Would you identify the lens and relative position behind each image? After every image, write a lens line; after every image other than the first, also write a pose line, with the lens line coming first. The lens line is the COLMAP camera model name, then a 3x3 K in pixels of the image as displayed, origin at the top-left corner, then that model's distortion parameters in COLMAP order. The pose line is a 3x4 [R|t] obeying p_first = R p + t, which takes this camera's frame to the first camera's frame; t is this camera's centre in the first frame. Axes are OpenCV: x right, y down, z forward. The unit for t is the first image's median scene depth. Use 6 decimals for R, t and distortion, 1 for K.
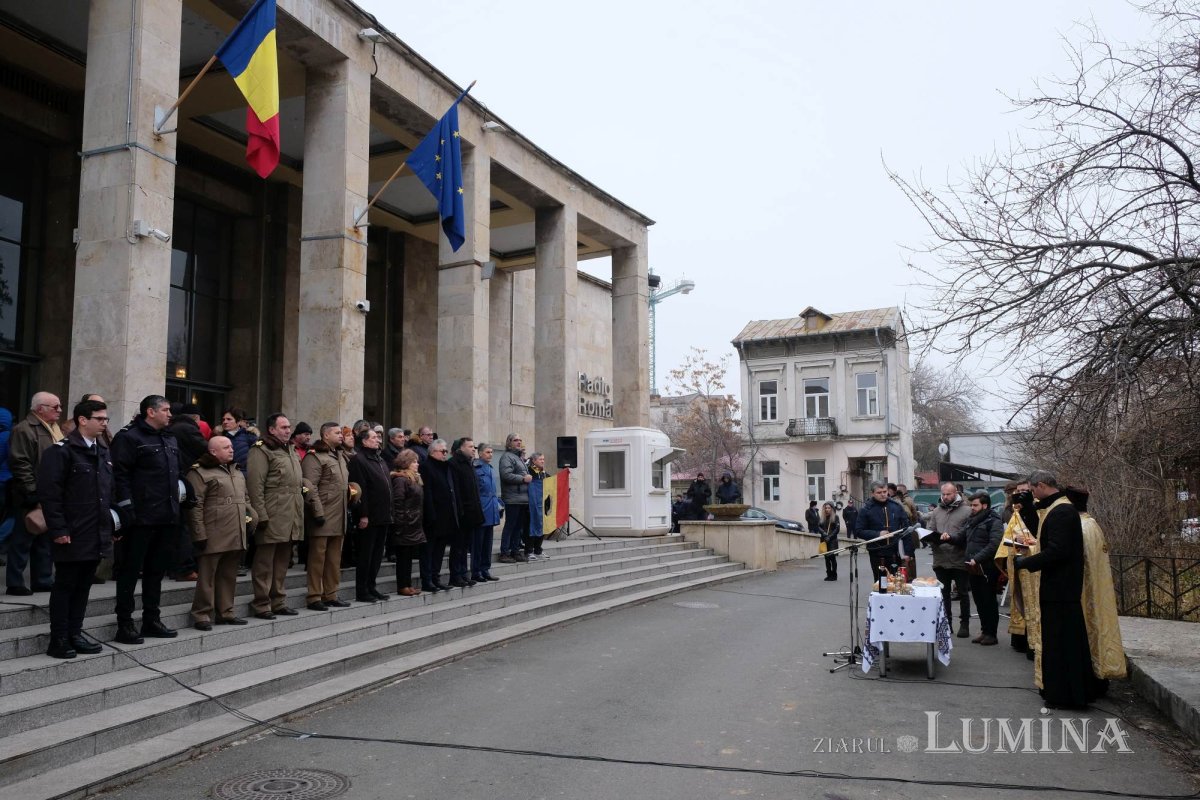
lens RADIAL K [[885.5, 0, 603.6], [0, 885.5, 411.7], [0, 0, 1]] dist [-0.013037, -0.007703]
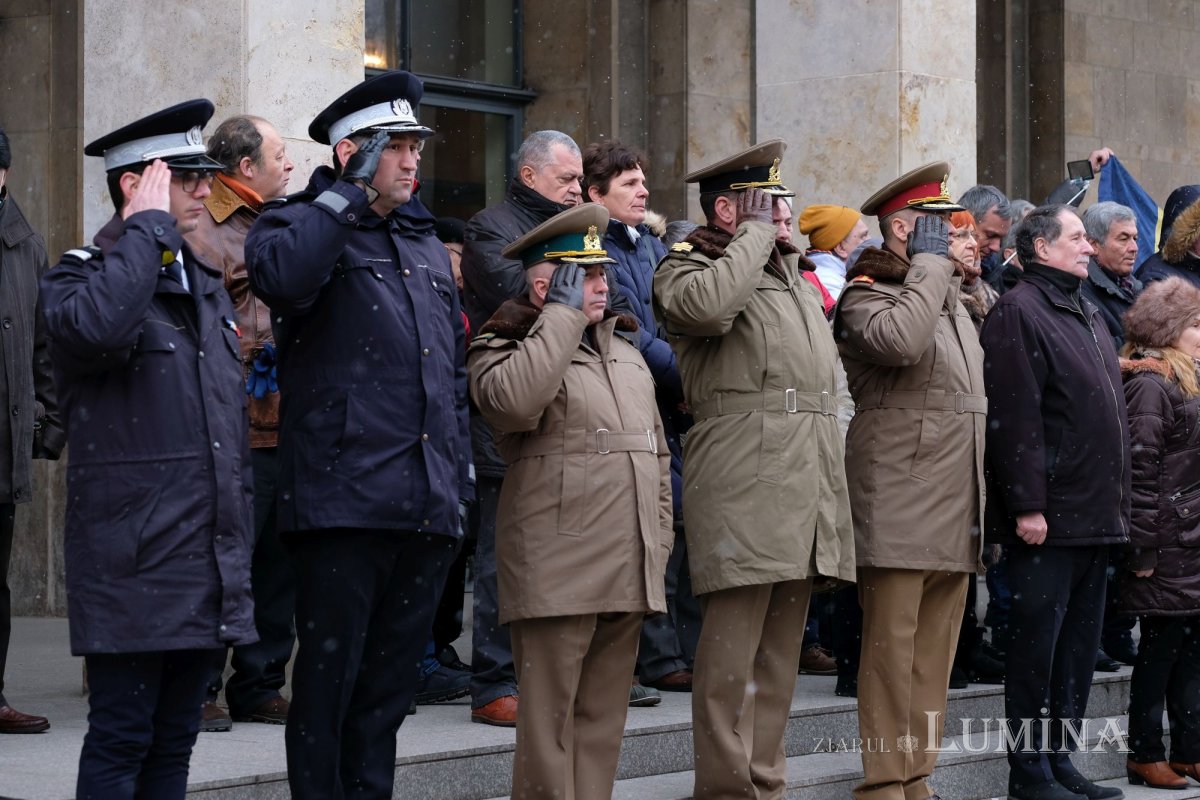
lens RADIAL K [[2720.3, 0, 603.2], [0, 2720.3, 392.4], [0, 0, 1]] dist [0.430155, 0.000000]
pose [[0.937417, 0.008547, -0.348103, -0.066500], [0.018814, 0.996995, 0.075145, 0.008091], [0.347699, -0.076991, 0.934440, 0.096021]]
